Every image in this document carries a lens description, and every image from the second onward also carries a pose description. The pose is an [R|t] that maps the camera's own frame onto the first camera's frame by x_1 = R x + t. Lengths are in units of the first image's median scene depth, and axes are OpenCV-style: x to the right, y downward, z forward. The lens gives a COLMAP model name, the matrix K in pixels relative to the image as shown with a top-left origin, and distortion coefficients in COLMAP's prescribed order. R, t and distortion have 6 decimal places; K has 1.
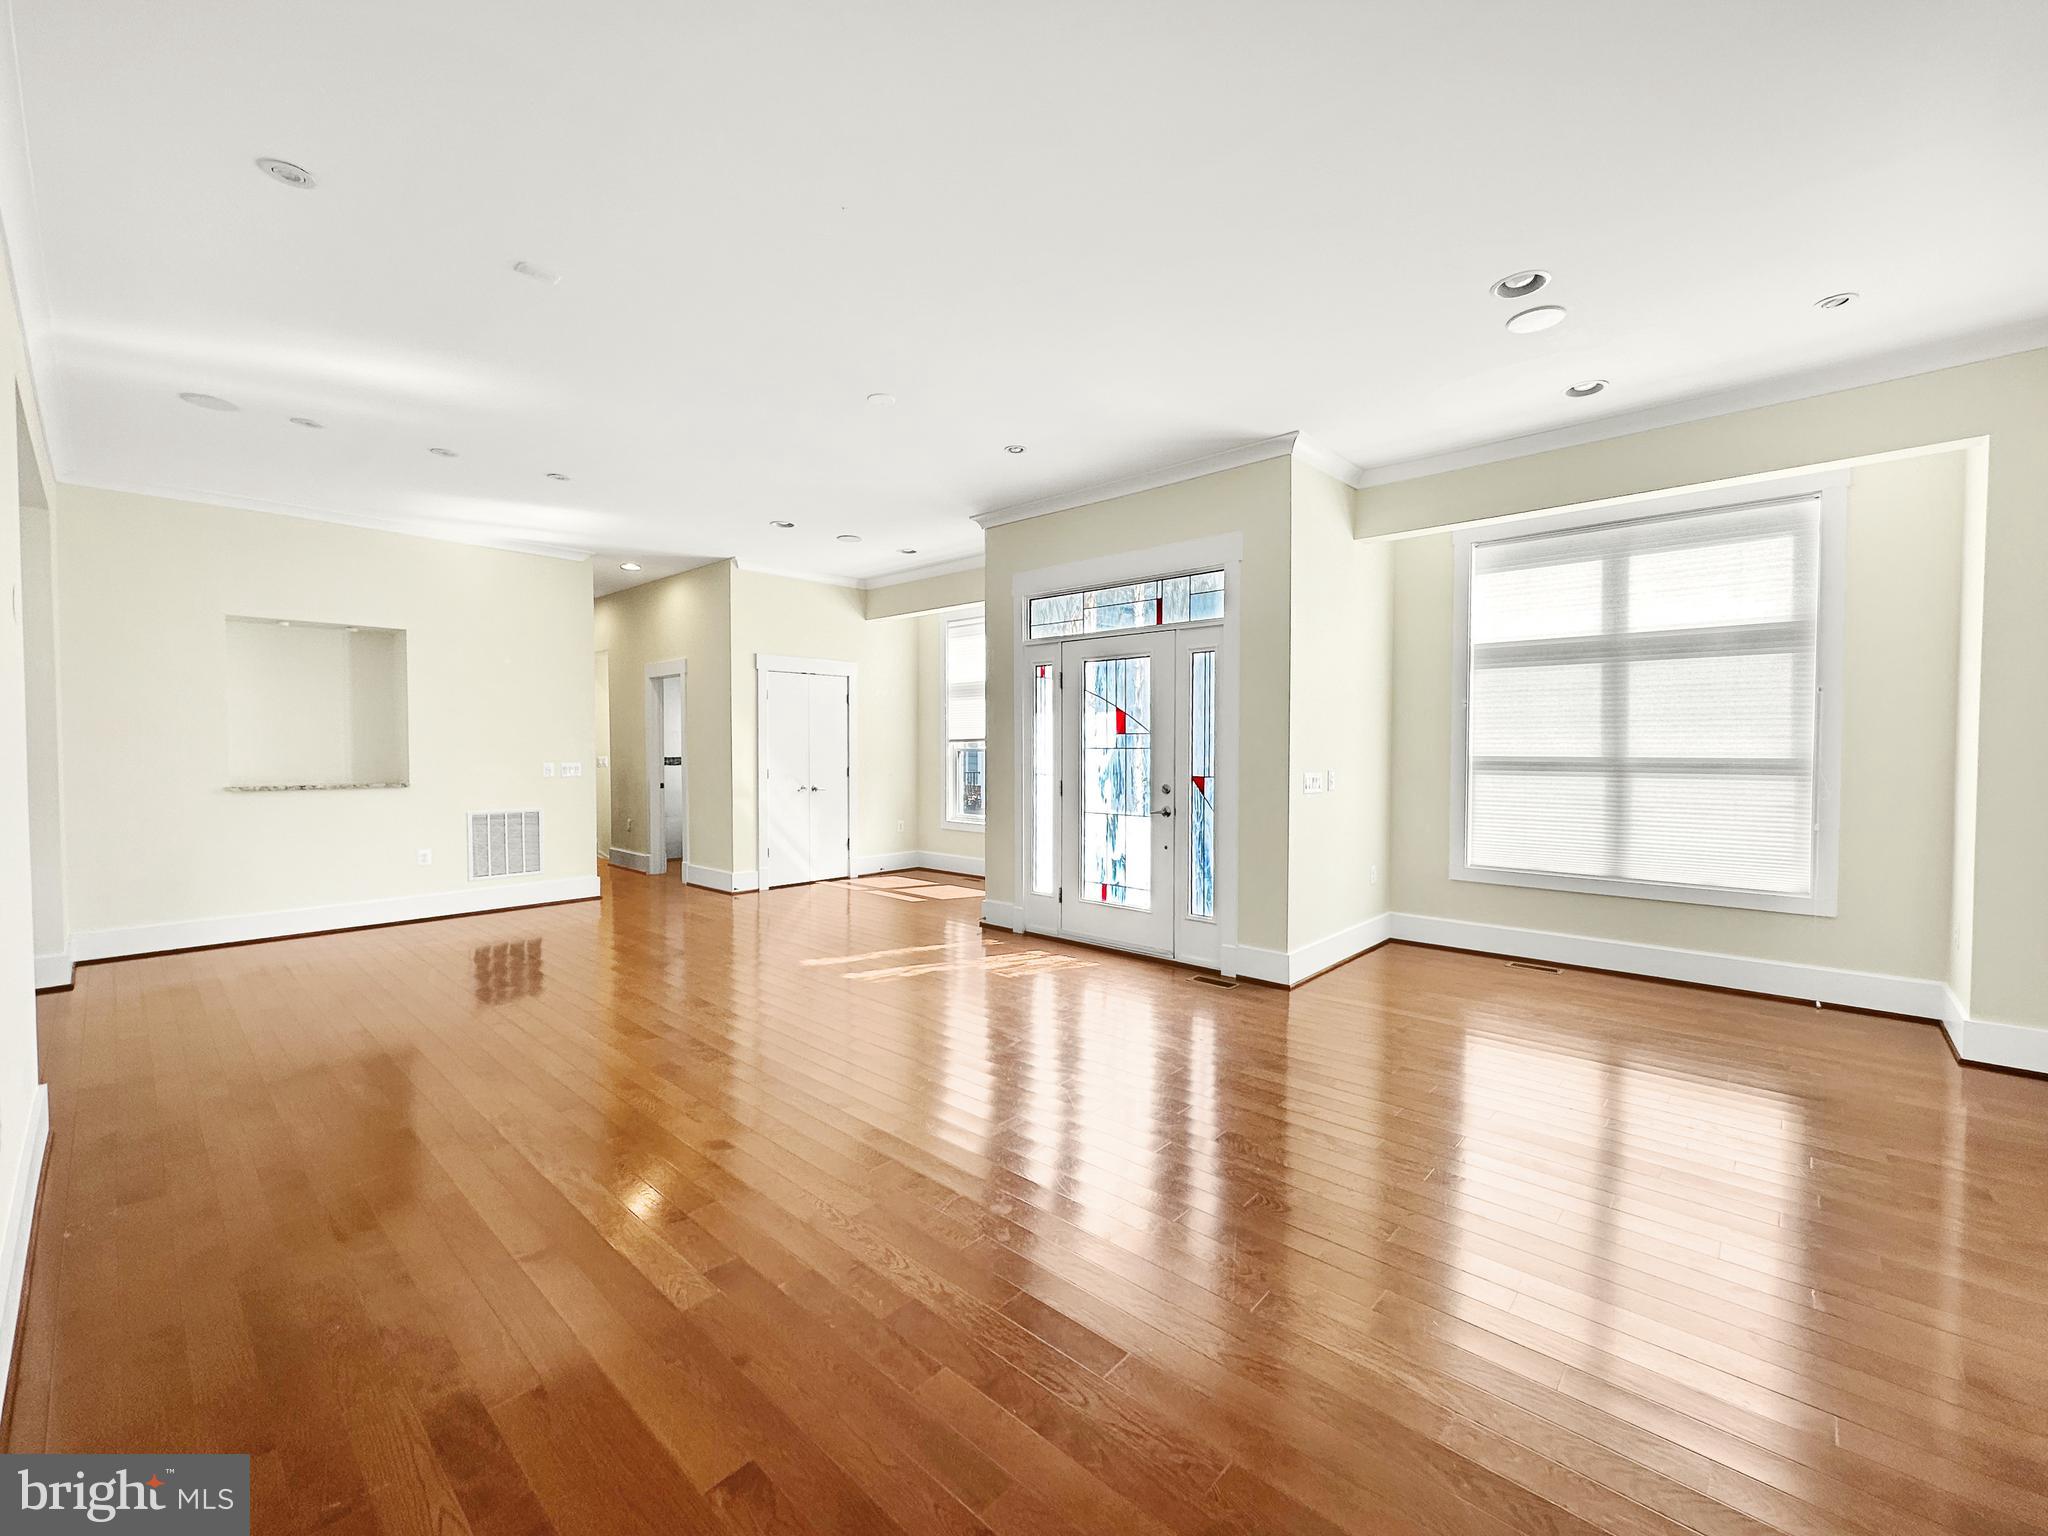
lens RADIAL K [[828.3, 0, 1024.0], [0, 828.3, 768.0], [0, 0, 1]] dist [-0.000257, -0.000019]
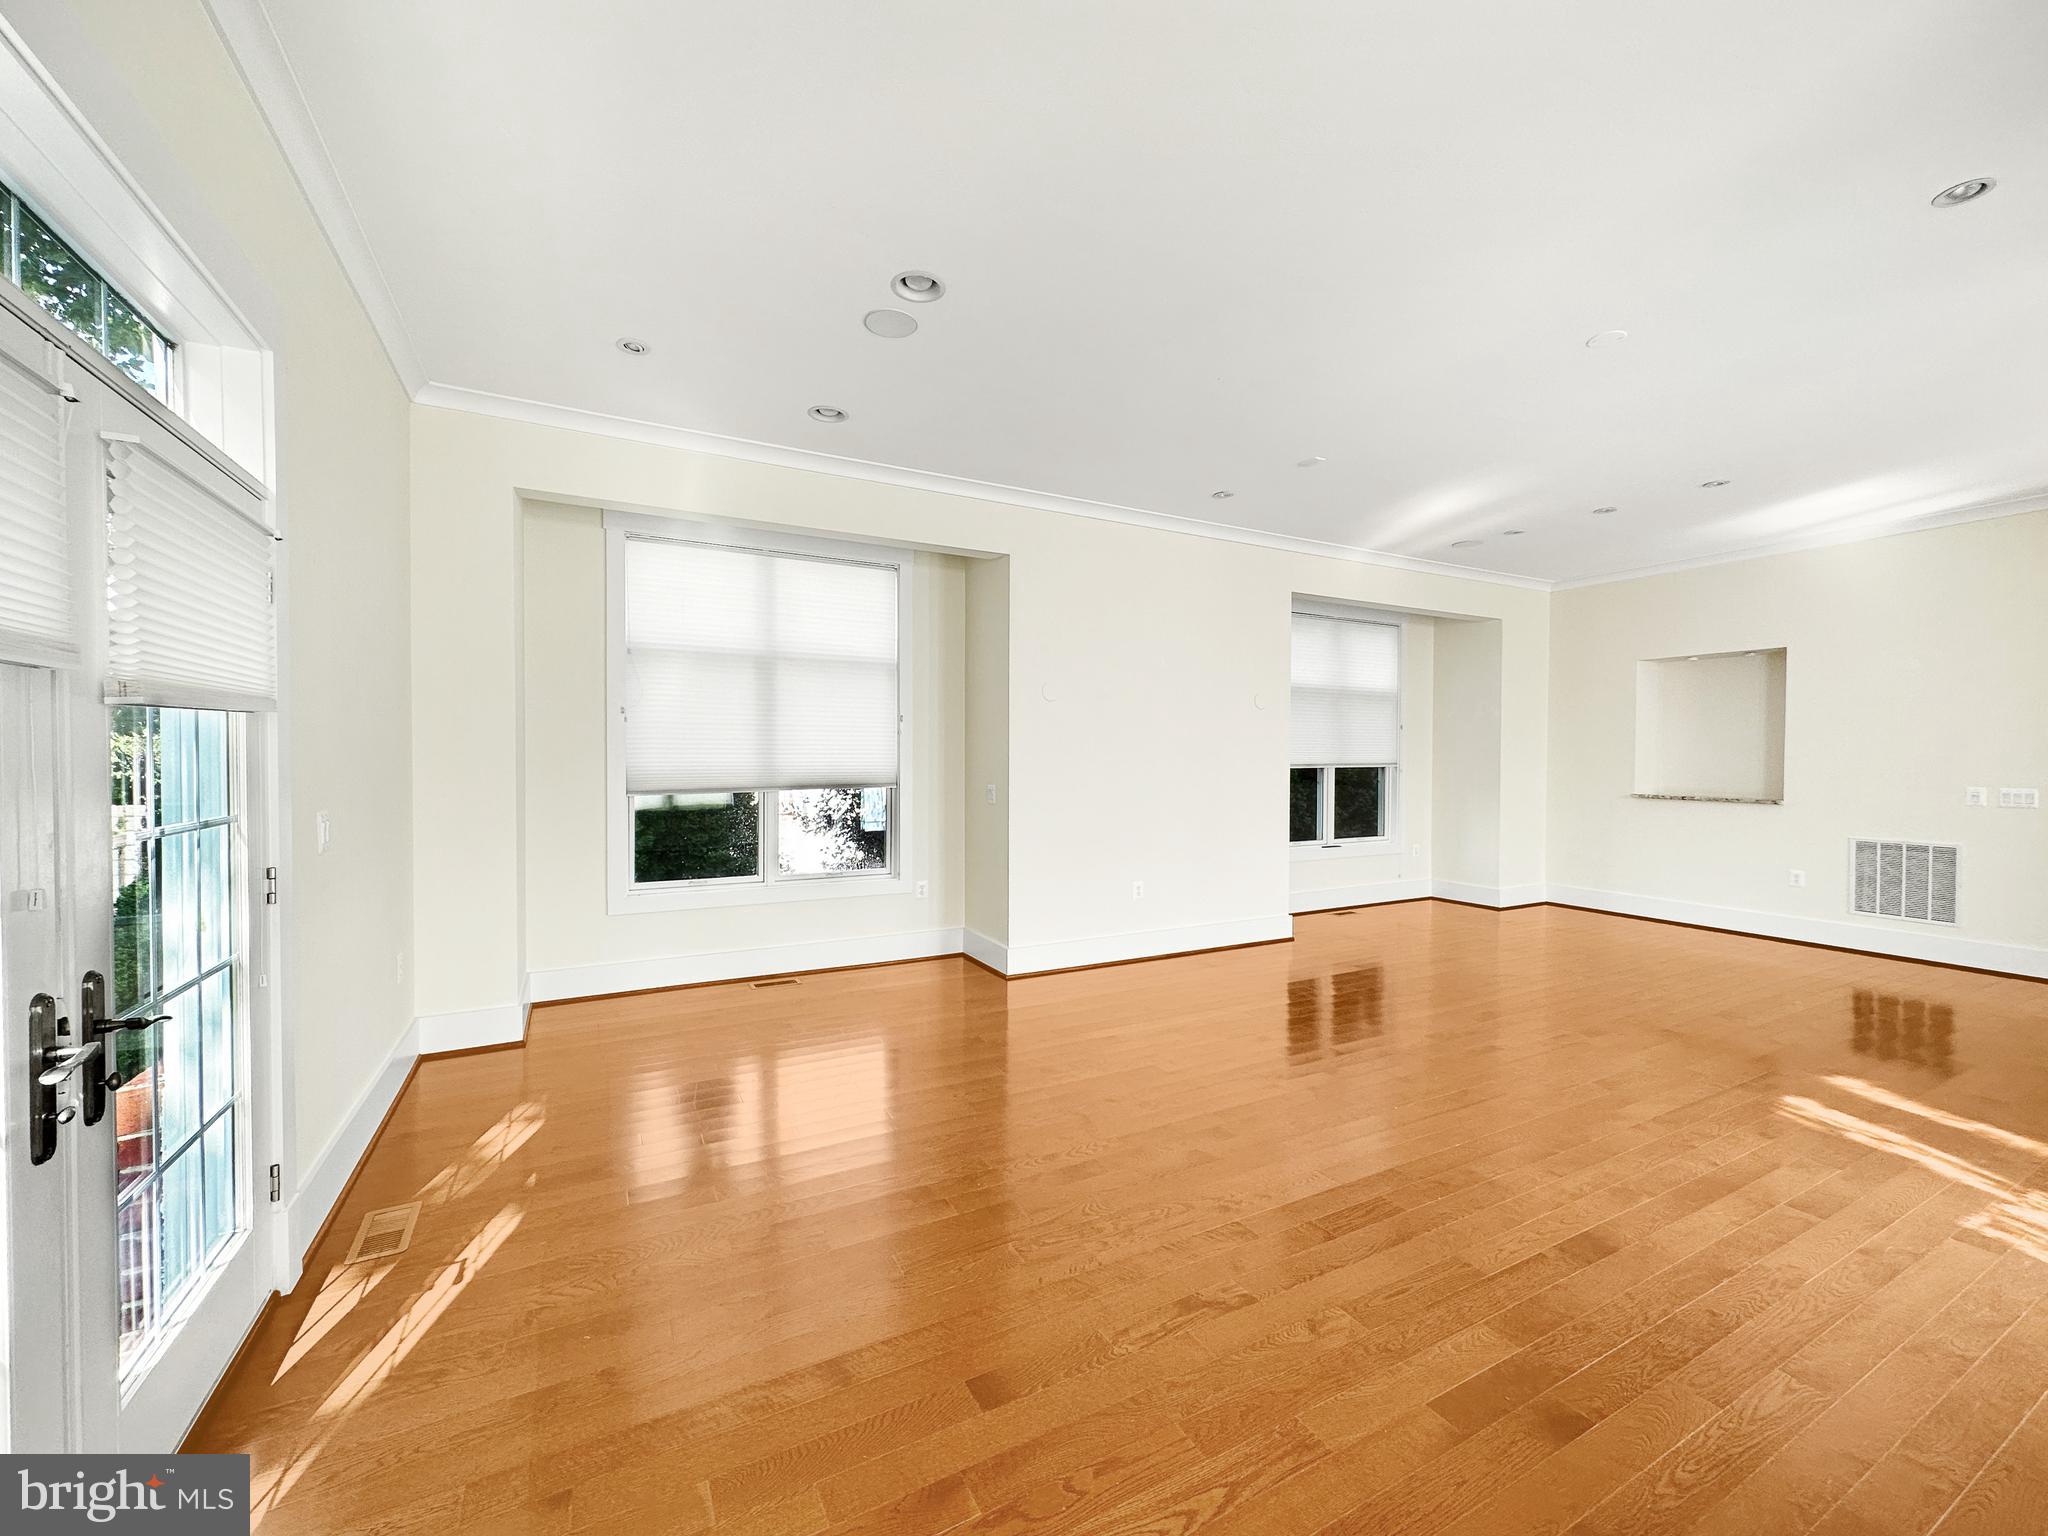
lens RADIAL K [[813.4, 0, 1024.0], [0, 813.4, 768.0], [0, 0, 1]] dist [-0.001688, -0.000118]
pose [[-0.338491, 0.011591, -0.940898, 0.558690], [-0.026086, 0.999424, 0.021697, -0.020381], [0.940608, 0.031888, -0.337994, 0.537127]]
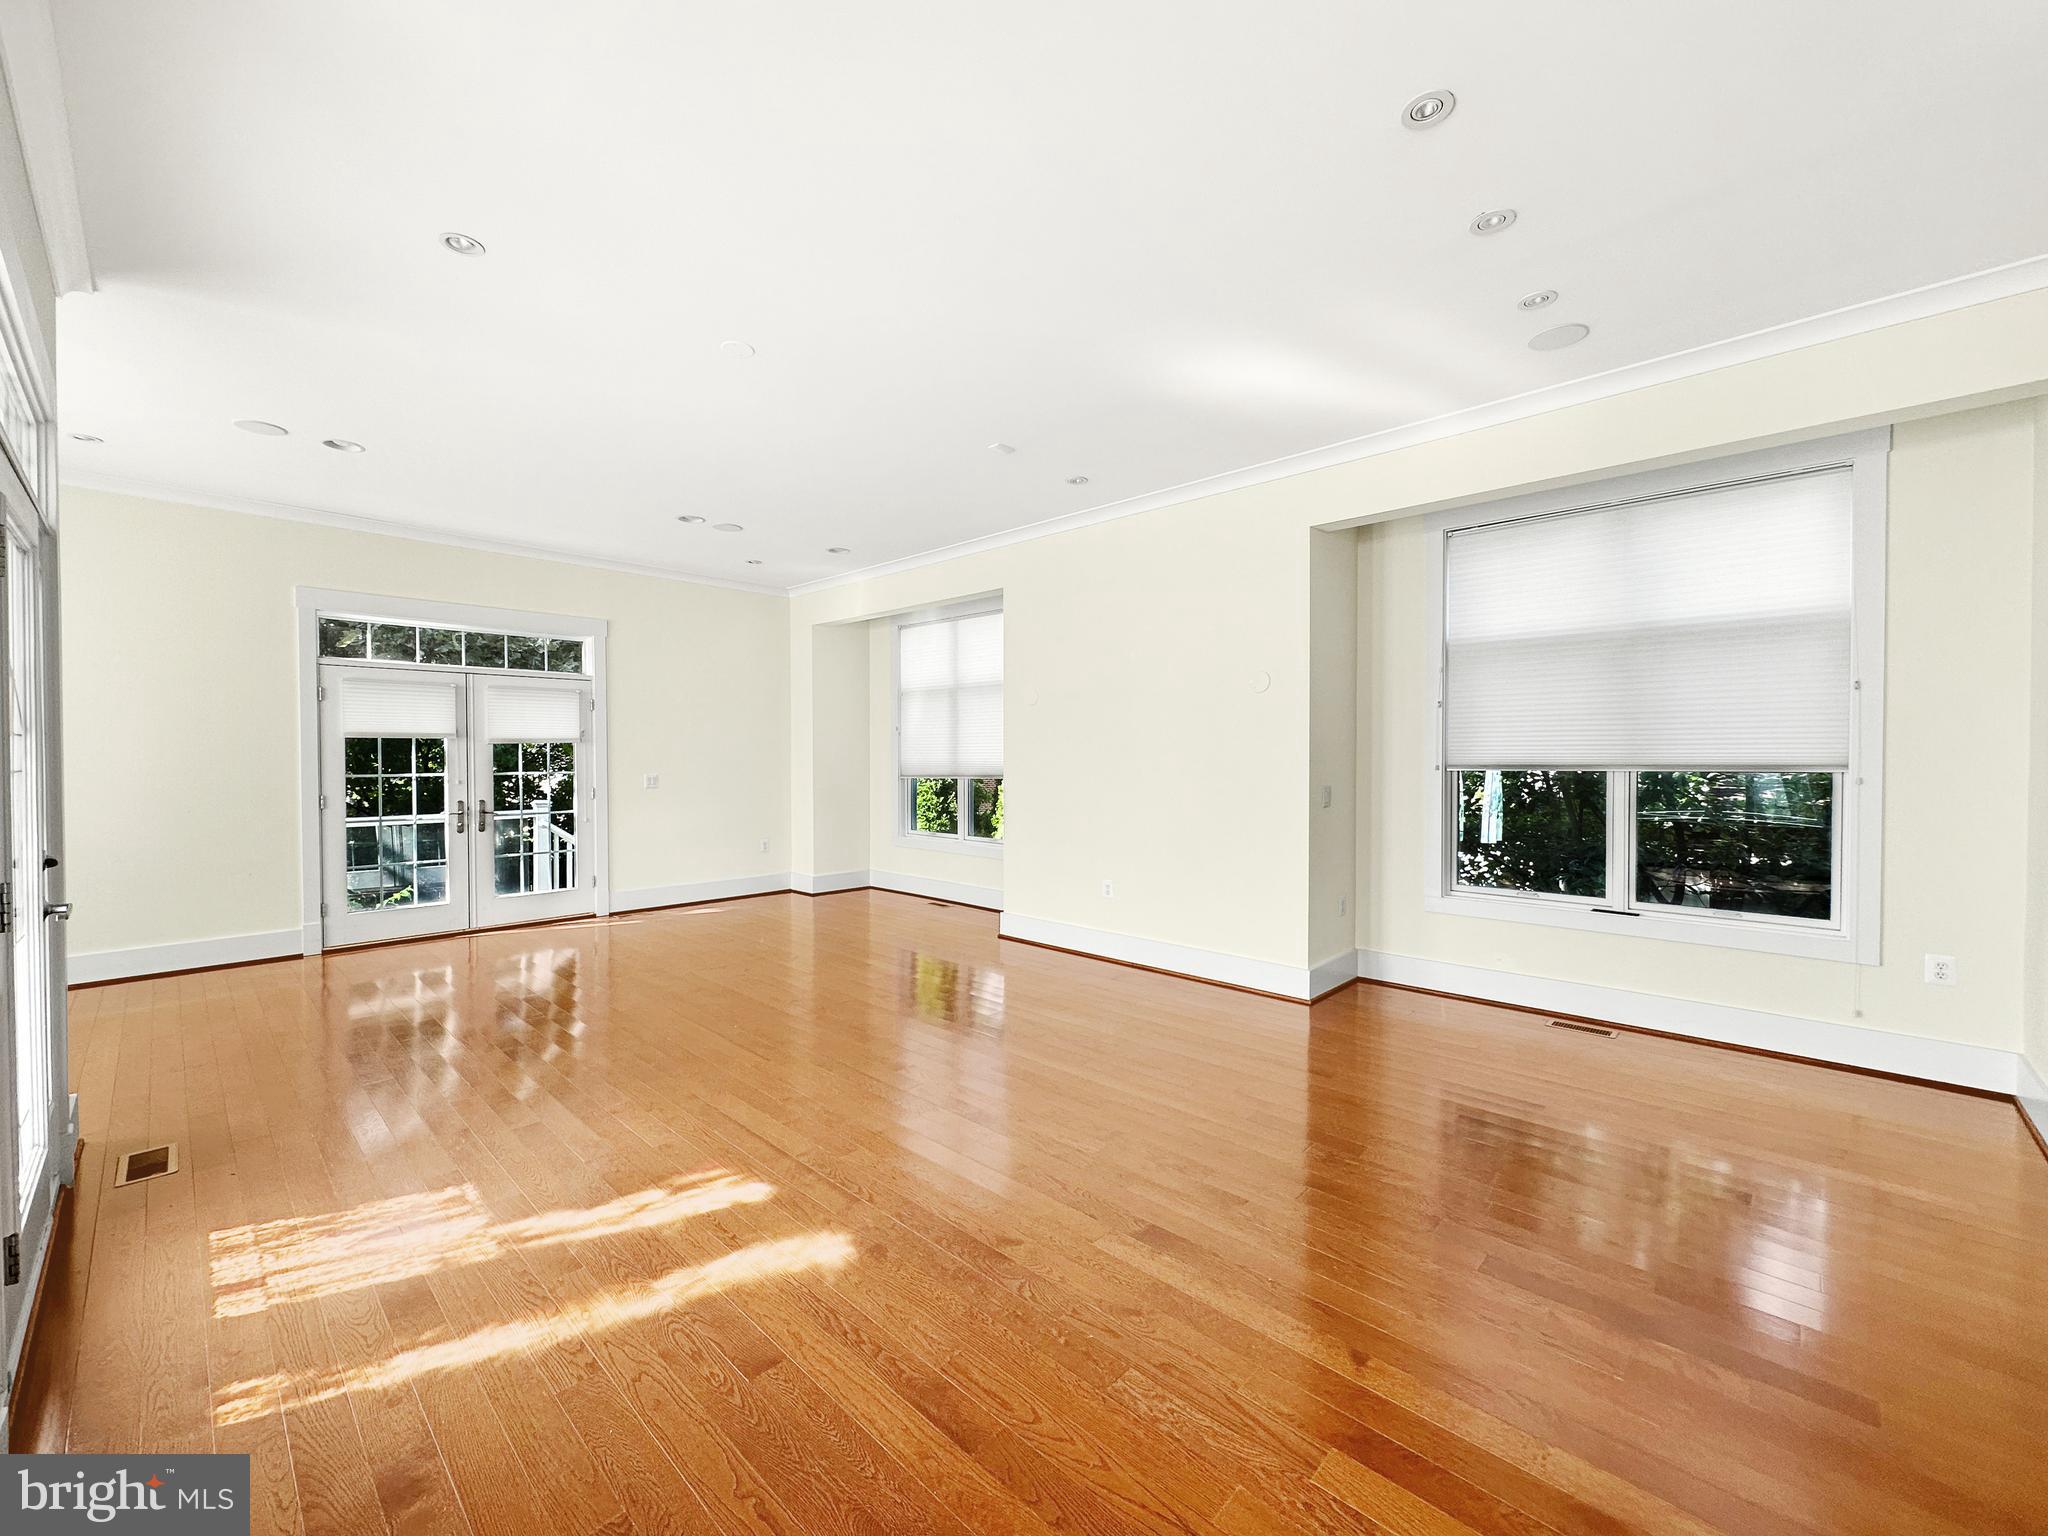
lens RADIAL K [[780.8, 0, 973.0], [0, 780.8, 745.8], [0, 0, 1]] dist [-0.000494, -0.000047]
pose [[-0.999648, -0.001206, 0.026485, -0.316034], [-0.000929, 0.999945, 0.010469, -0.035265], [-0.026496, 0.010440, -0.999594, 1.307542]]
